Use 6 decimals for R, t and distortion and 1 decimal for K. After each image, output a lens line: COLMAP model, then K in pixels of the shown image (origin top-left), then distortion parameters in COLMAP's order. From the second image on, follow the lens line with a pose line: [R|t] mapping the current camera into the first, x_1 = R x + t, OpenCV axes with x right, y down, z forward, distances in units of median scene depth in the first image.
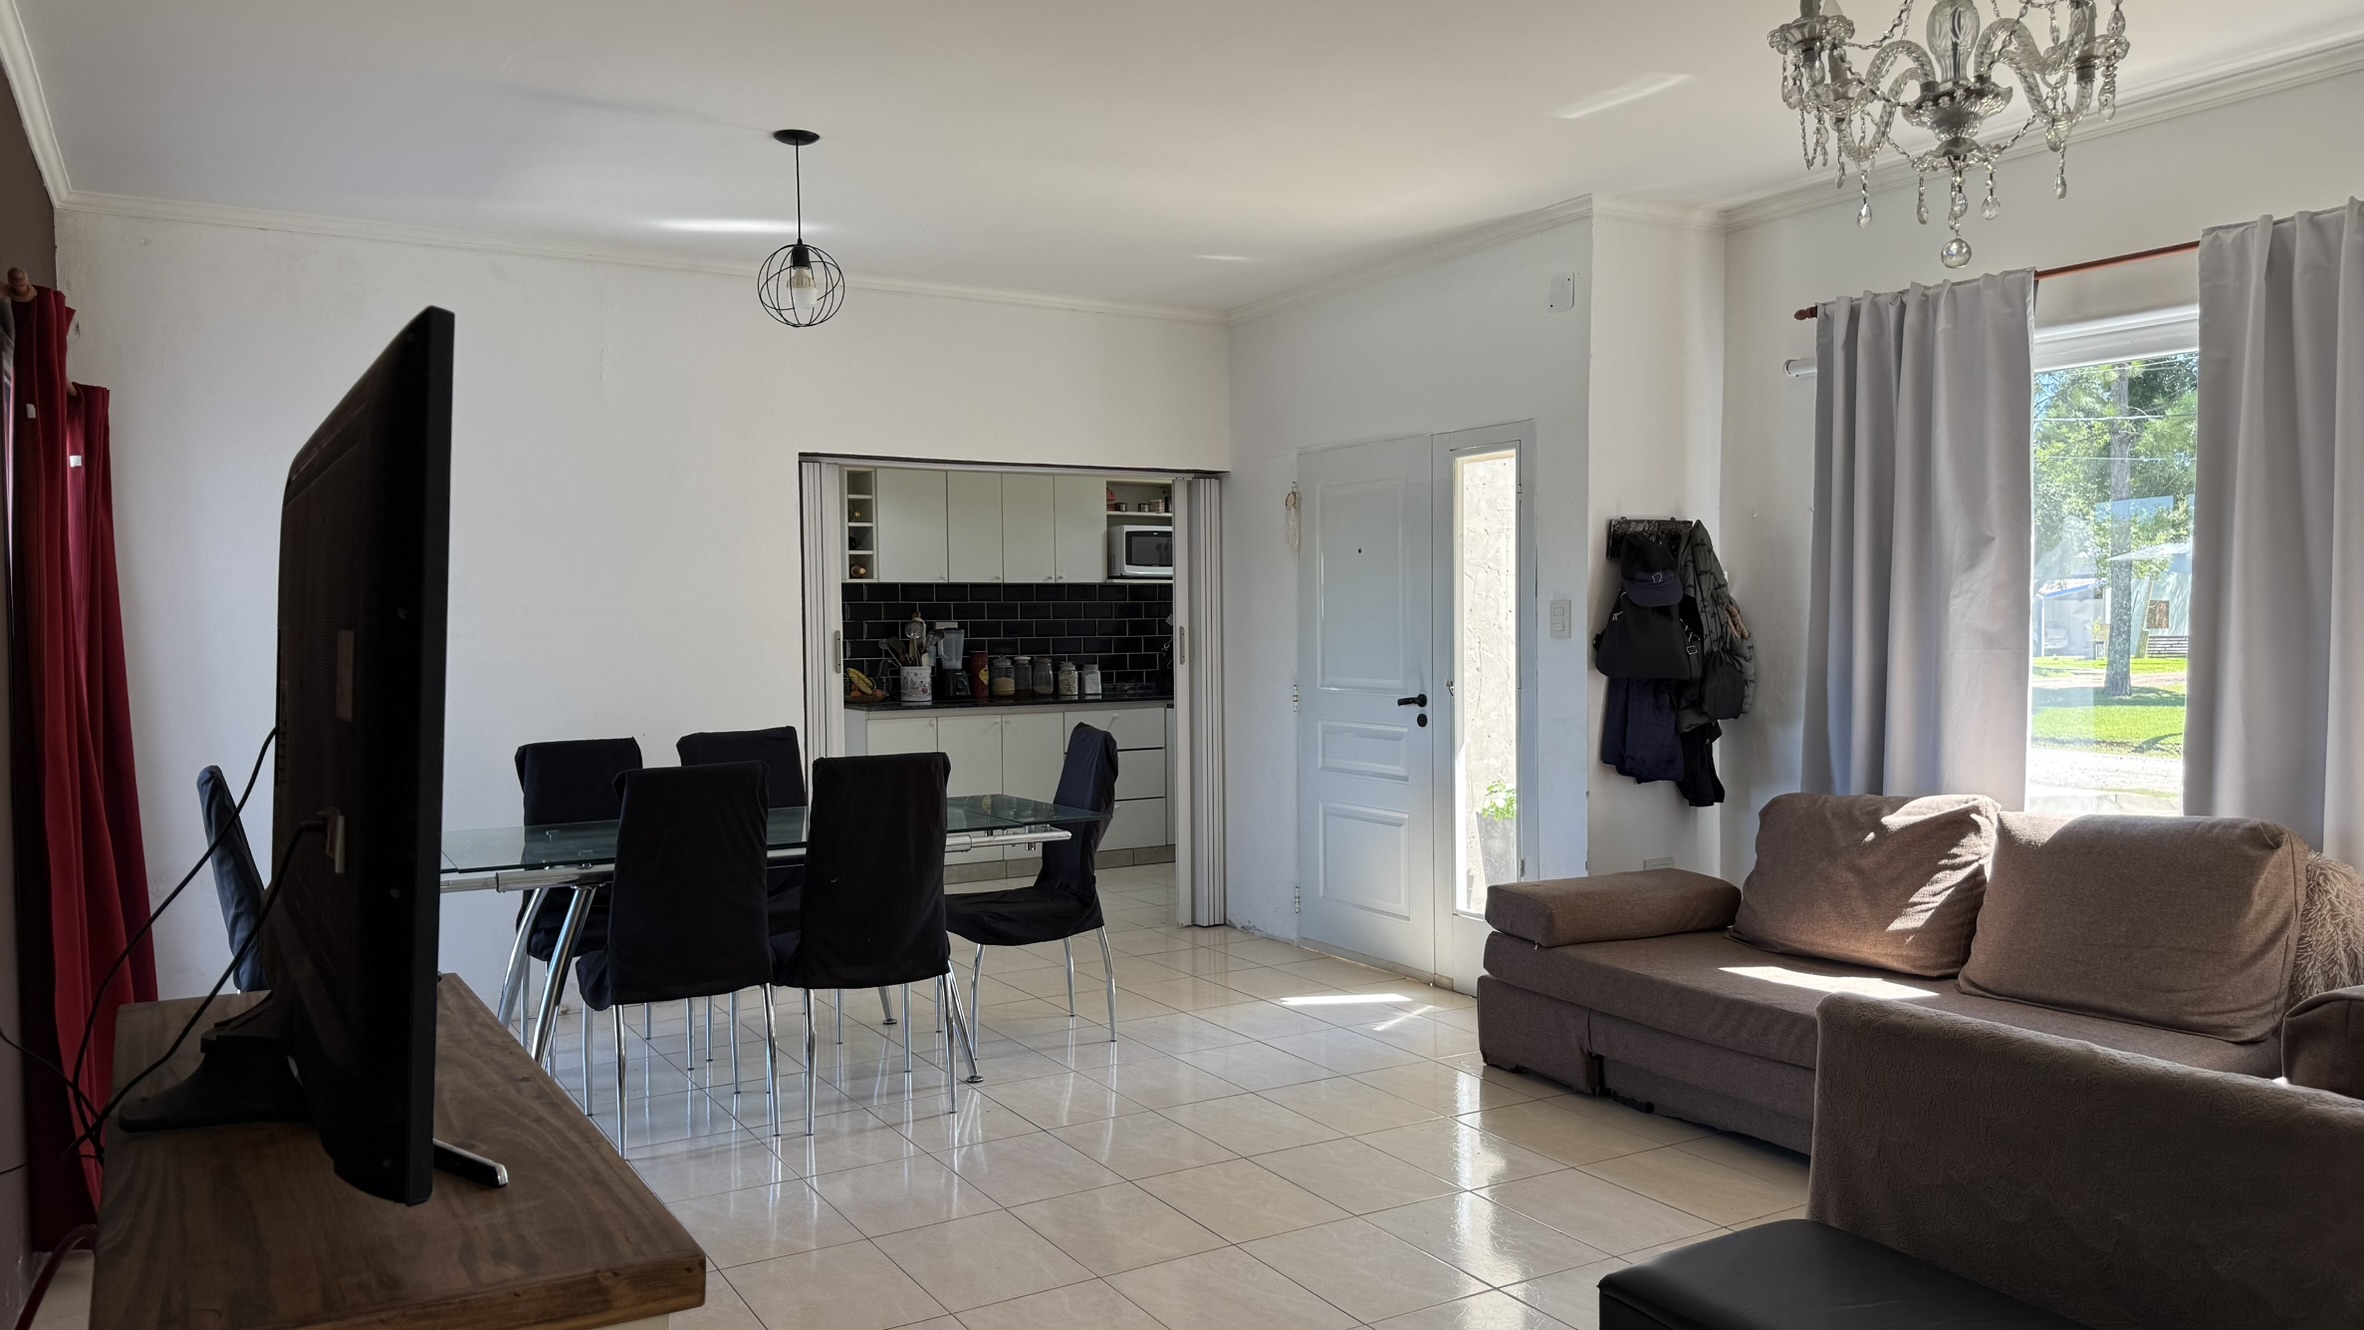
lens RADIAL K [[1656.1, 0, 1187.9], [0, 1656.1, 674.8], [0, 0, 1]] dist [0.064364, -0.082886]
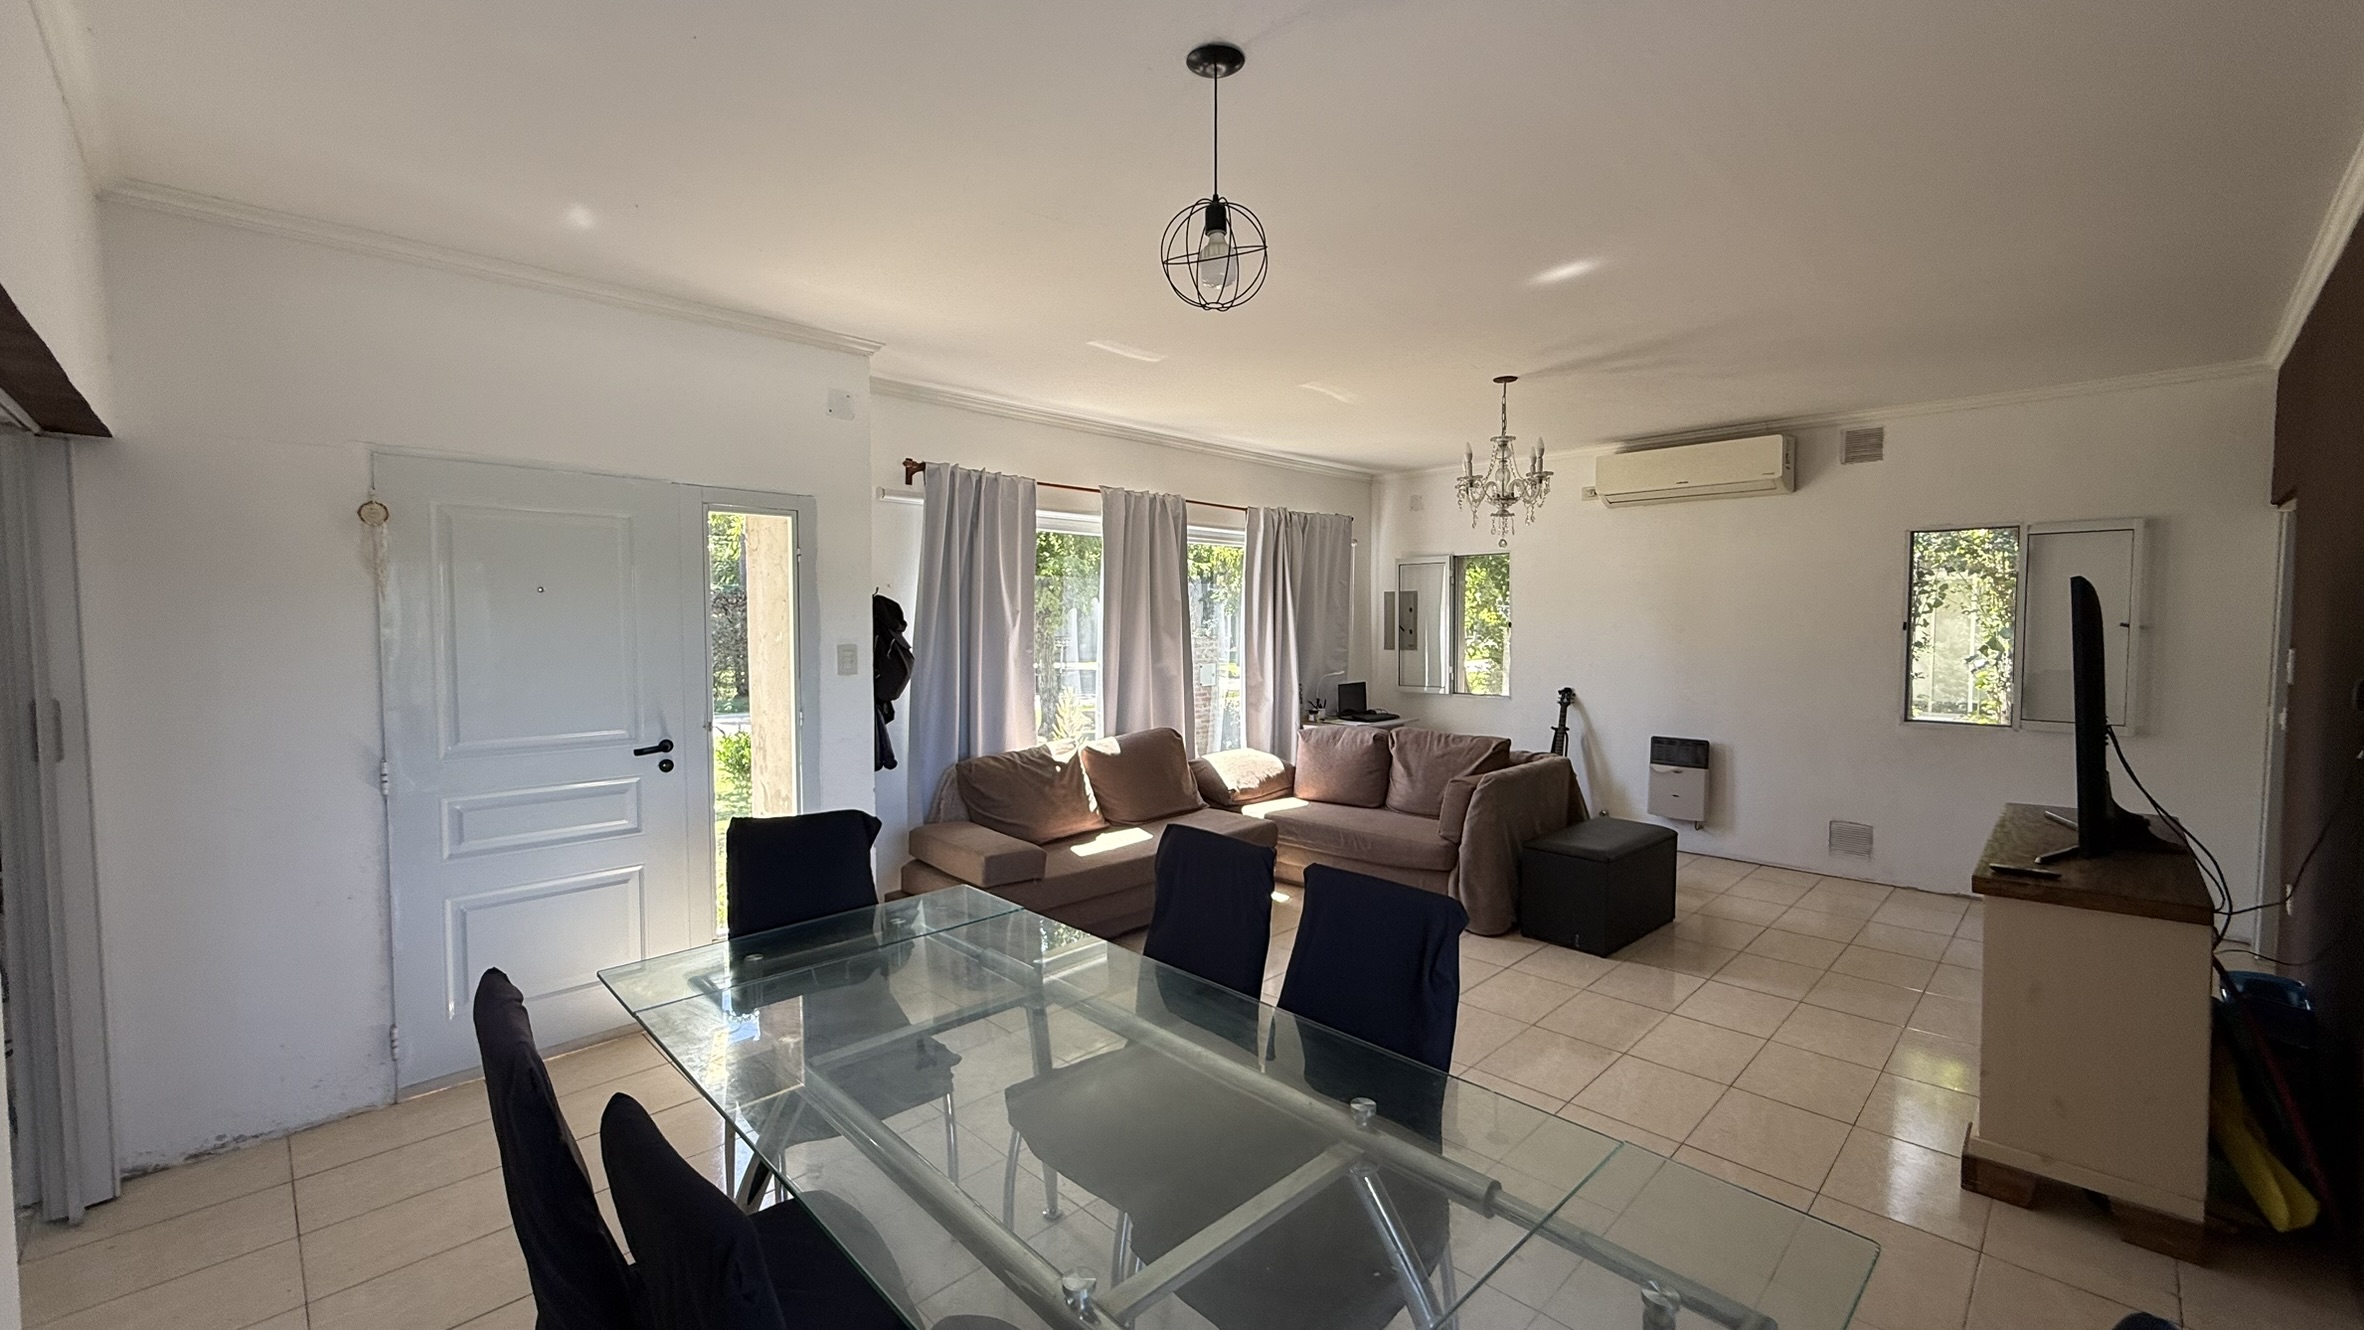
lens RADIAL K [[940.1, 0, 1176.9], [0, 940.1, 656.8], [0, 0, 1]] dist [-0.003281, 0.000784]
pose [[-0.247543, -0.029357, 0.968432, -0.602420], [0.037457, 0.998504, 0.039843, -0.061694], [-0.968153, 0.046137, -0.246072, 1.046589]]
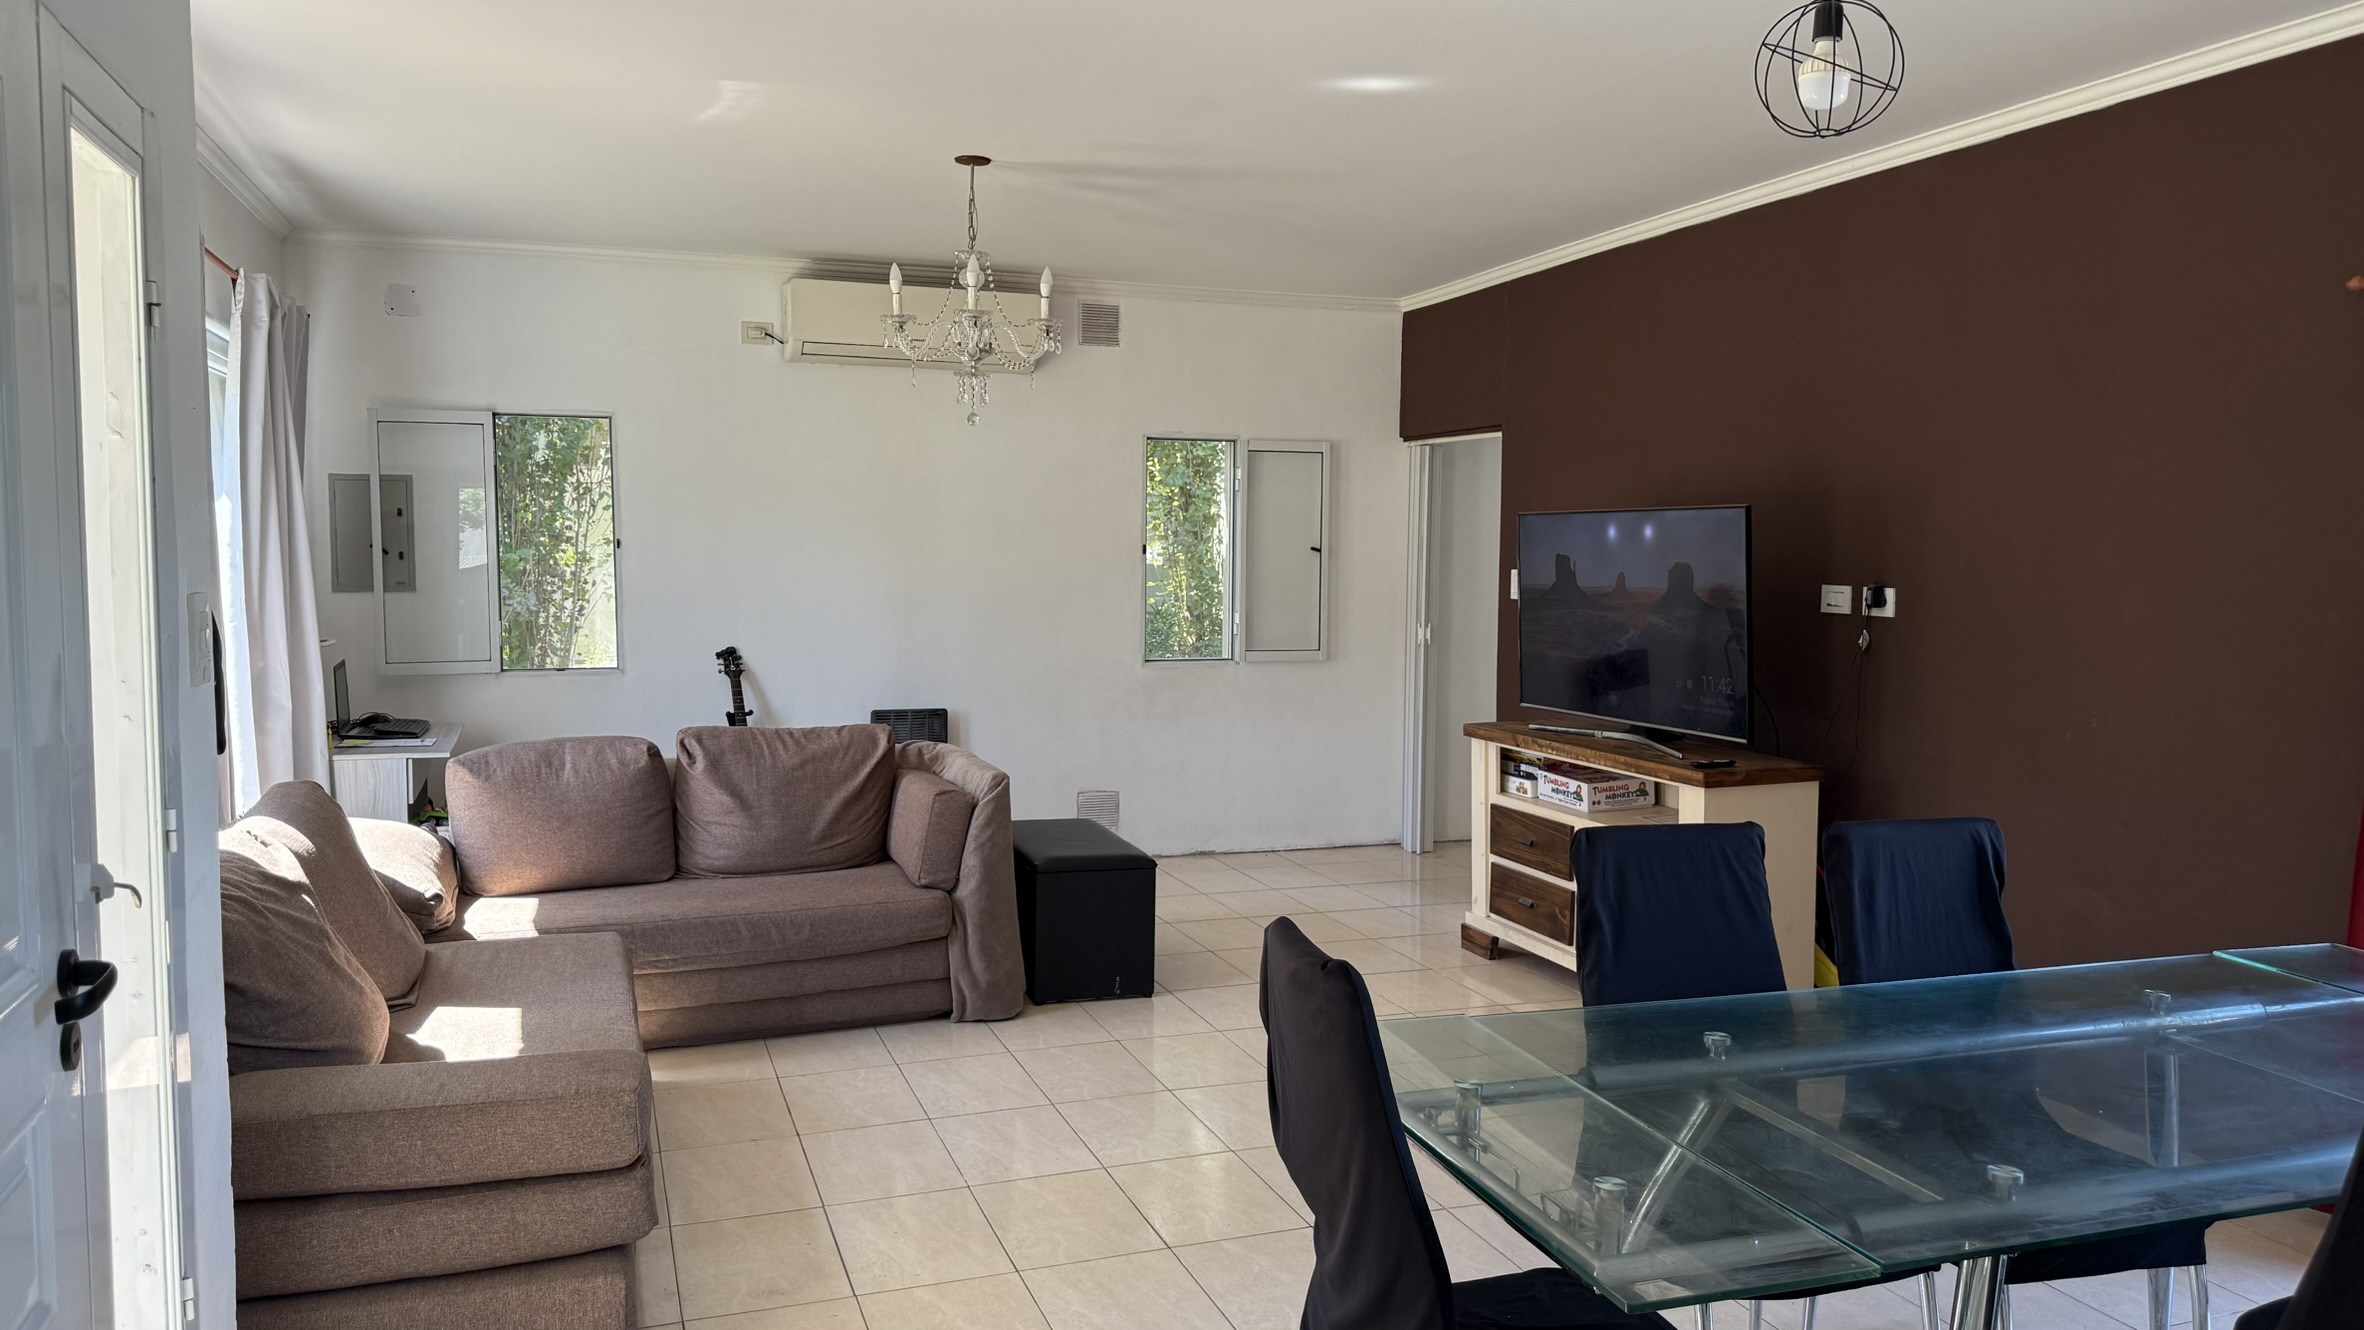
lens RADIAL K [[1656.1, 0, 1191.7], [0, 1656.1, 680.1], [0, 0, 1]] dist [0.064364, -0.082886]
pose [[-0.985239, -0.016175, 0.170417, -0.101443], [0.003370, 0.993501, 0.113778, -0.078829], [-0.171150, 0.112672, -0.978781, 1.534236]]
